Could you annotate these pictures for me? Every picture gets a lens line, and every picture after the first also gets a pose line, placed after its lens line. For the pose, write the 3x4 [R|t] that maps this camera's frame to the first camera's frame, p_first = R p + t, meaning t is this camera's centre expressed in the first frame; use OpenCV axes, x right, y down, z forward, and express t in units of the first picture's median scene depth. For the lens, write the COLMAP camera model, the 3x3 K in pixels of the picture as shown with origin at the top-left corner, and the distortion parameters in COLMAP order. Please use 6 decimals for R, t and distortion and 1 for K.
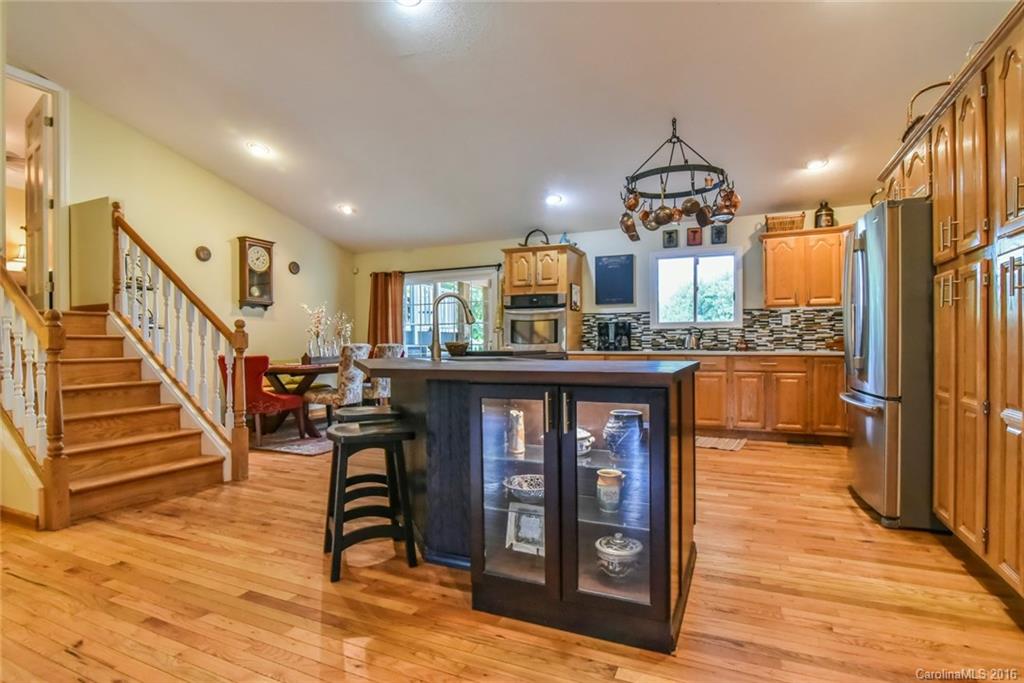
lens RADIAL K [[491.6, 0, 509.5], [0, 491.6, 344.6], [0, 0, 1]] dist [0.014015, 0.000736]
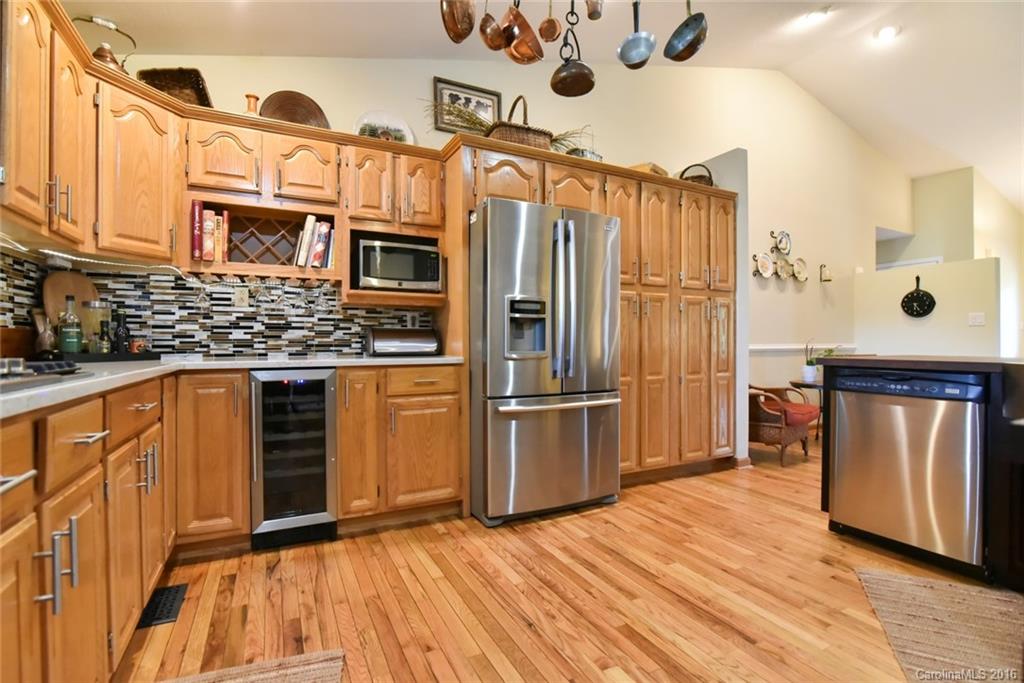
lens RADIAL K [[477.3, 0, 519.2], [0, 477.3, 345.9], [0, 0, 1]] dist [-0.015999, 0.000060]
pose [[-0.795504, 0.013682, 0.605794, 0.040183], [0.015582, 0.999876, -0.002121, -0.000123], [-0.605748, 0.007752, -0.795619, 0.318530]]
